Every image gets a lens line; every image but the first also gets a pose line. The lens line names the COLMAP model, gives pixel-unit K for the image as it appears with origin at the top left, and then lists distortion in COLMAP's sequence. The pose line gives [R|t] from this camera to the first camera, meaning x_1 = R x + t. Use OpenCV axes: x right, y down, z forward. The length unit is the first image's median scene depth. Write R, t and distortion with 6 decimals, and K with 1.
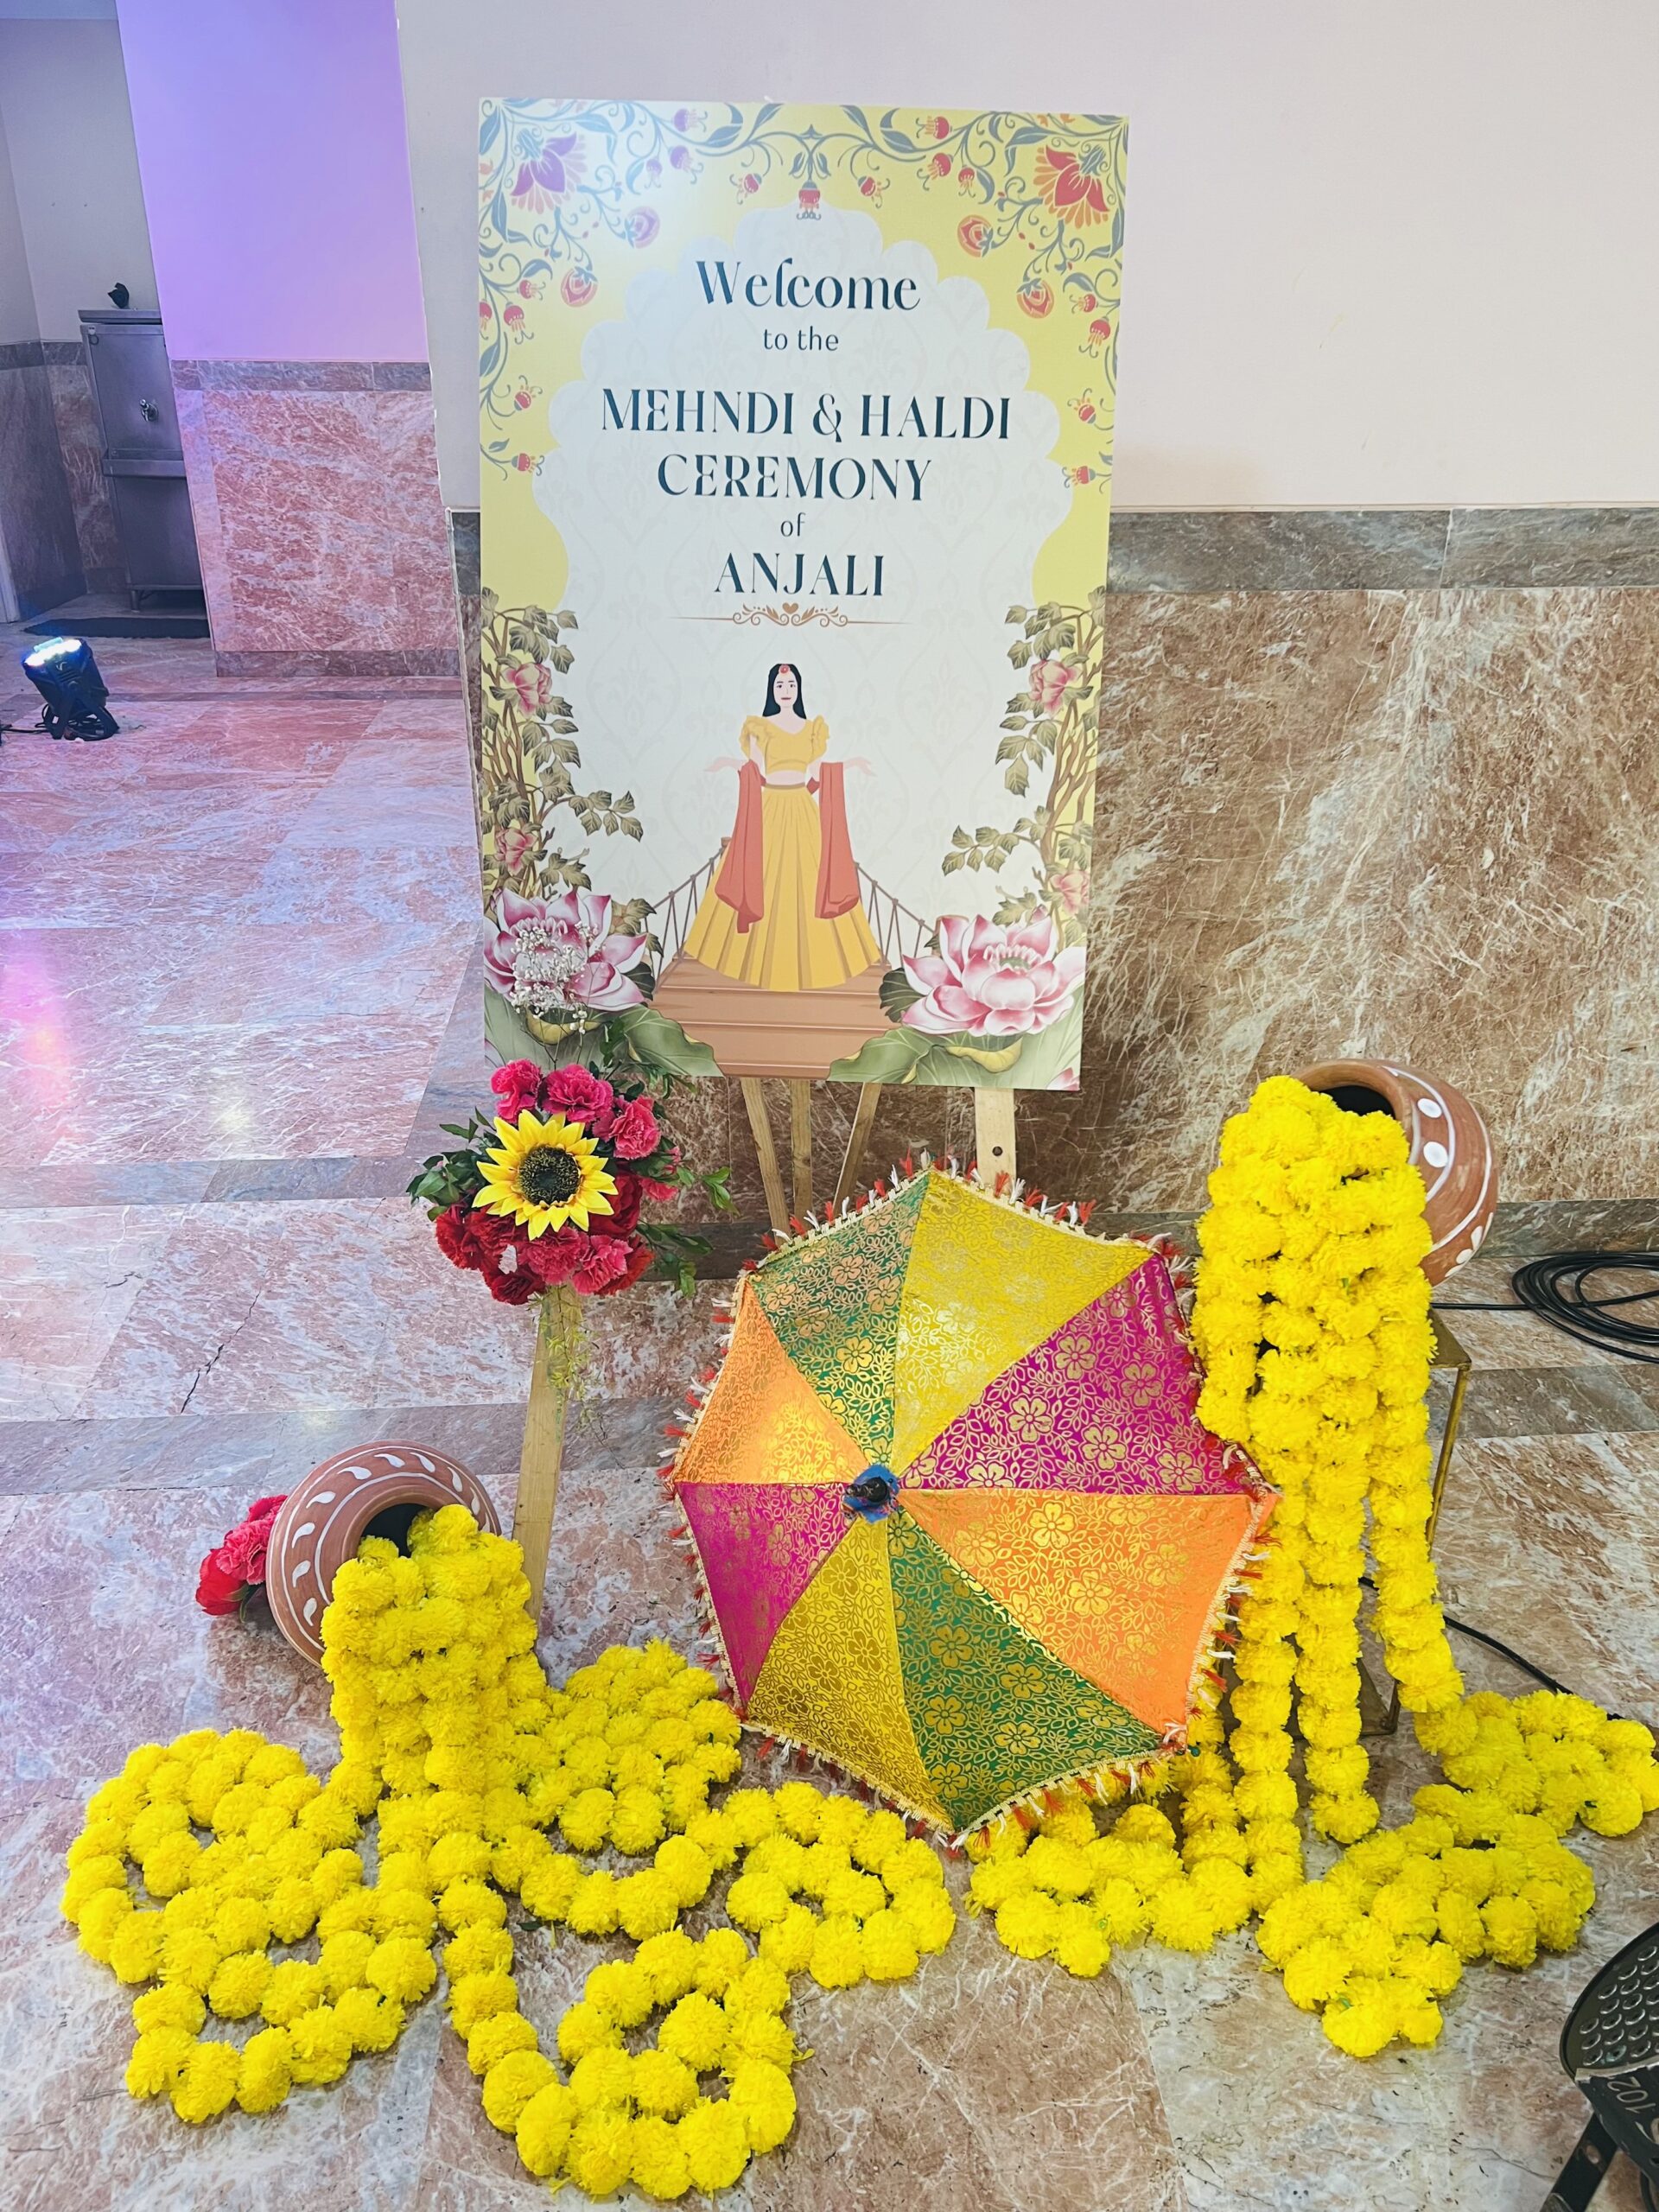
lens RADIAL K [[1648.0, 0, 829.5], [0, 1648.0, 1106.0], [0, 0, 1]] dist [0.080383, -0.113111]
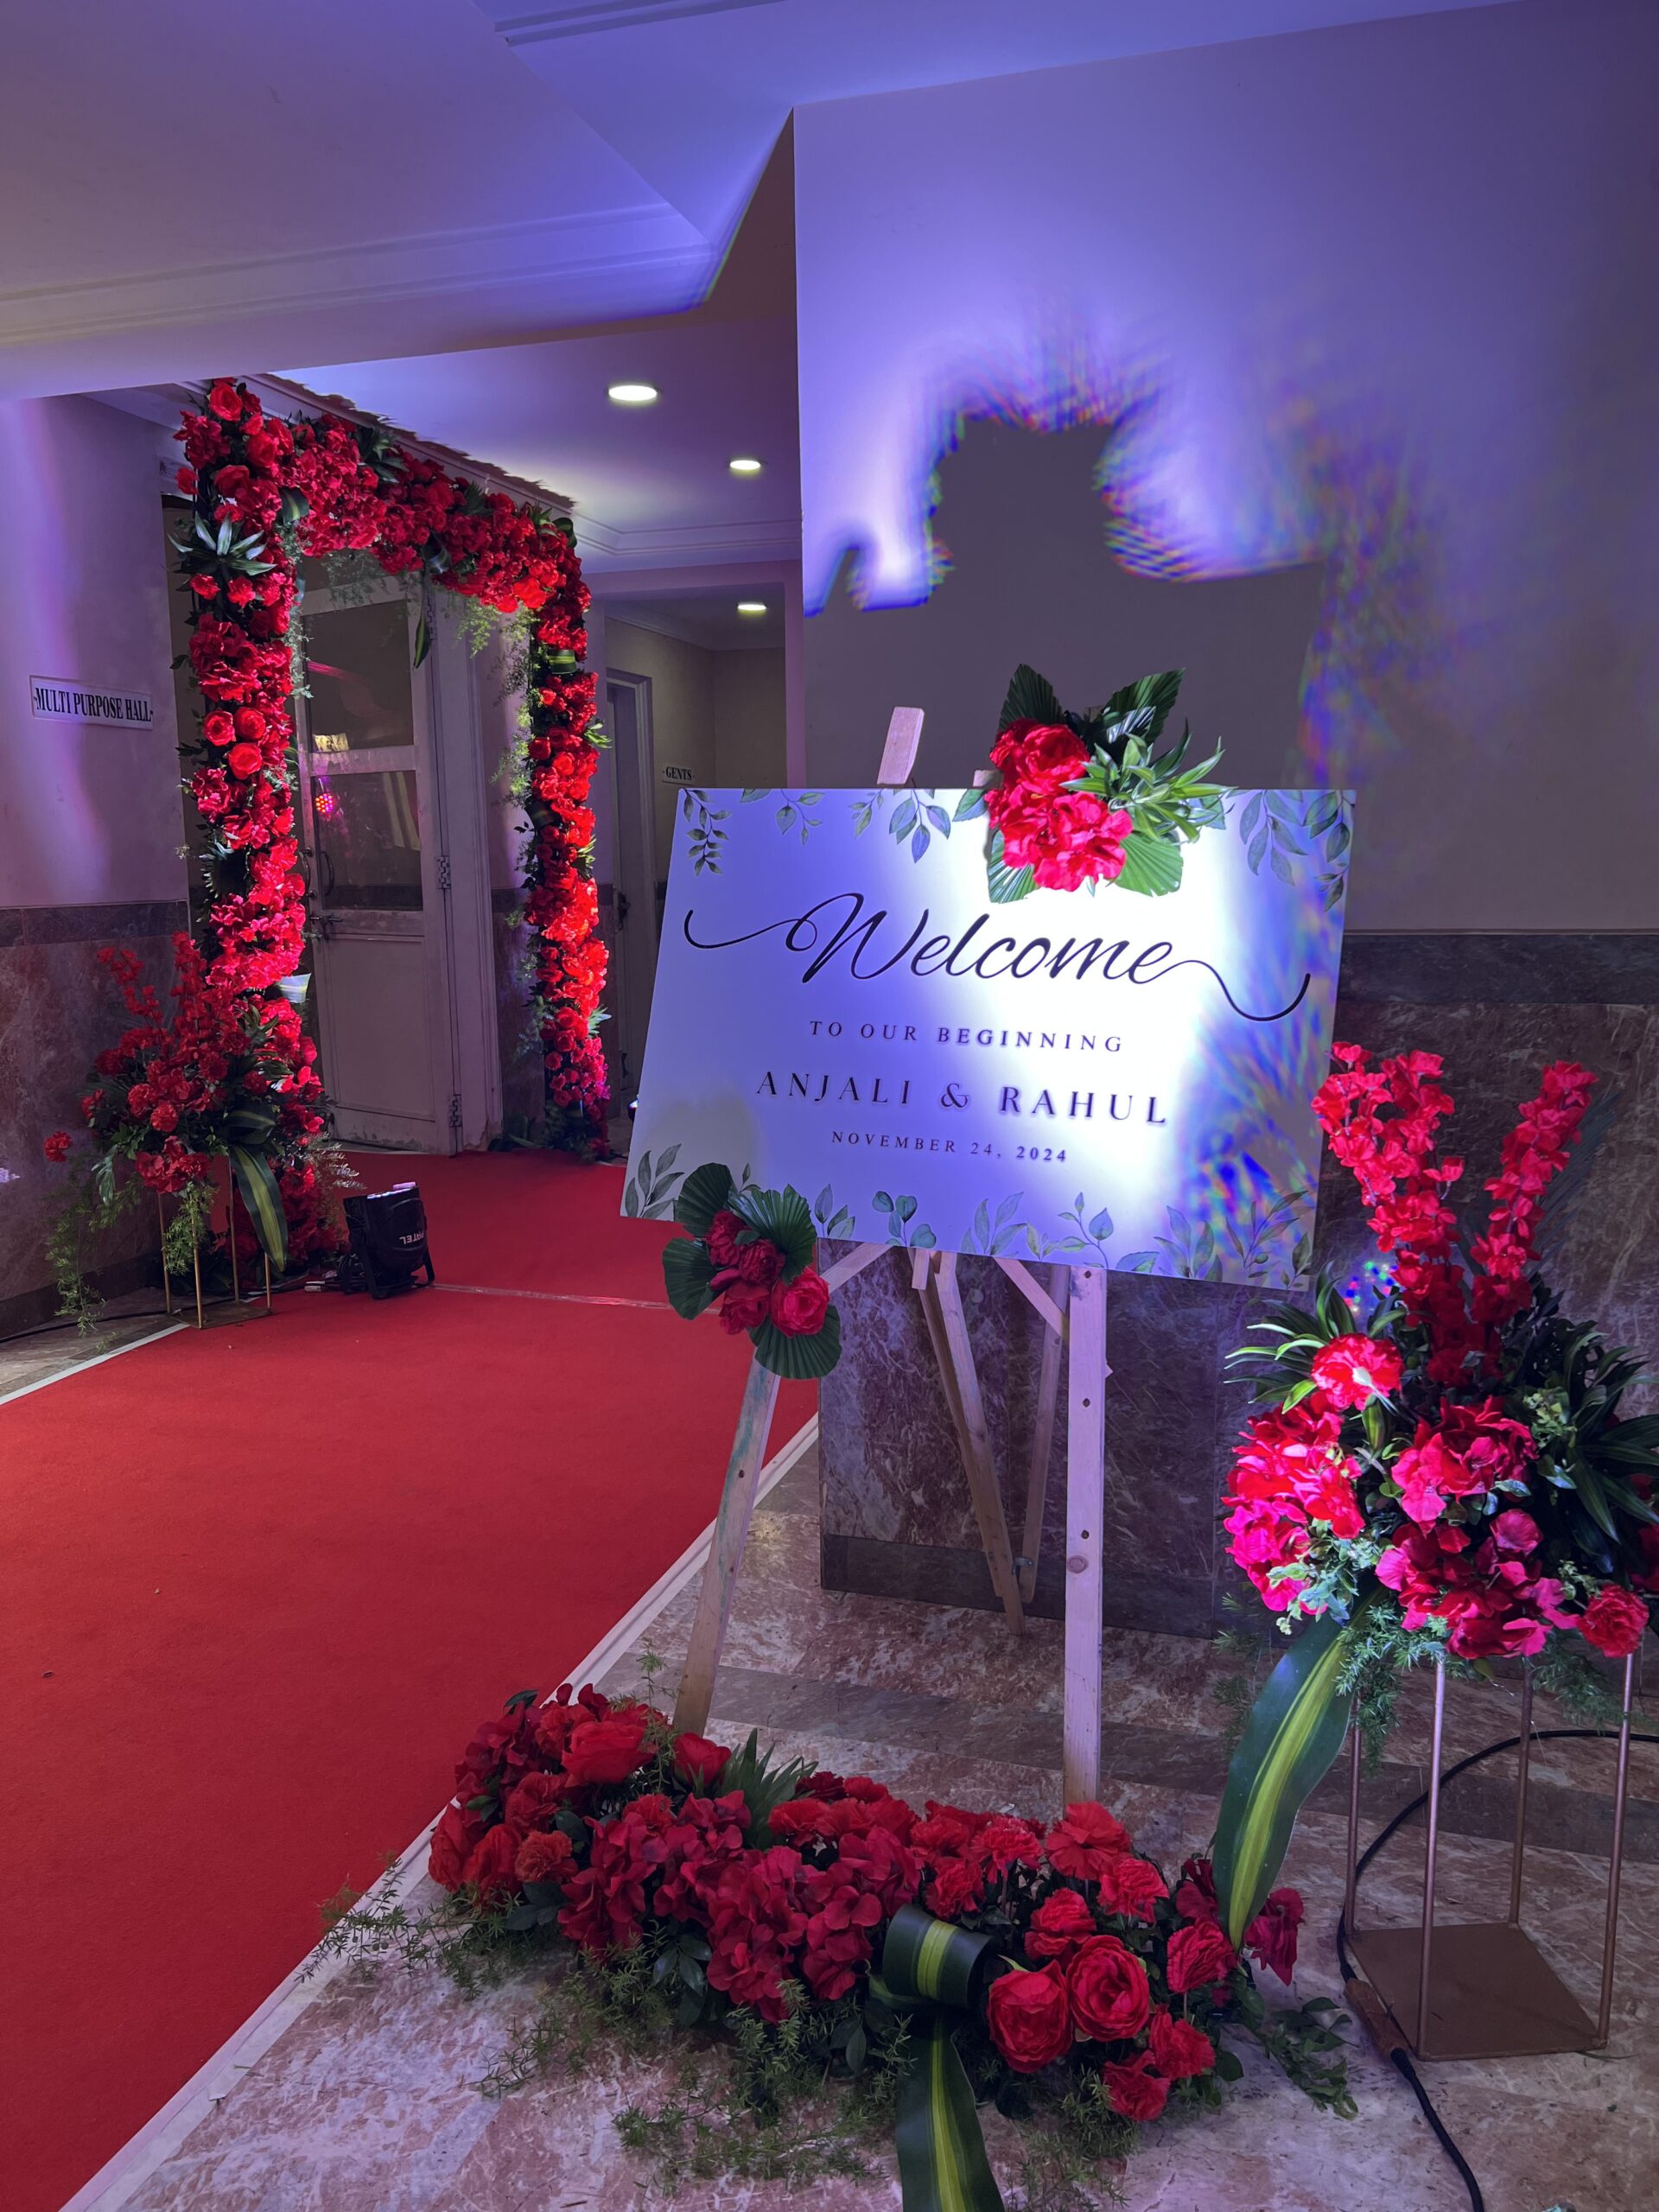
lens RADIAL K [[1648.0, 0, 829.5], [0, 1648.0, 1106.0], [0, 0, 1]] dist [0.080383, -0.113111]
pose [[0.931042, 0.039020, -0.362819, 0.243708], [-0.145570, 0.951444, -0.271227, 0.117028], [0.334619, 0.305340, 0.891514, -0.109578]]
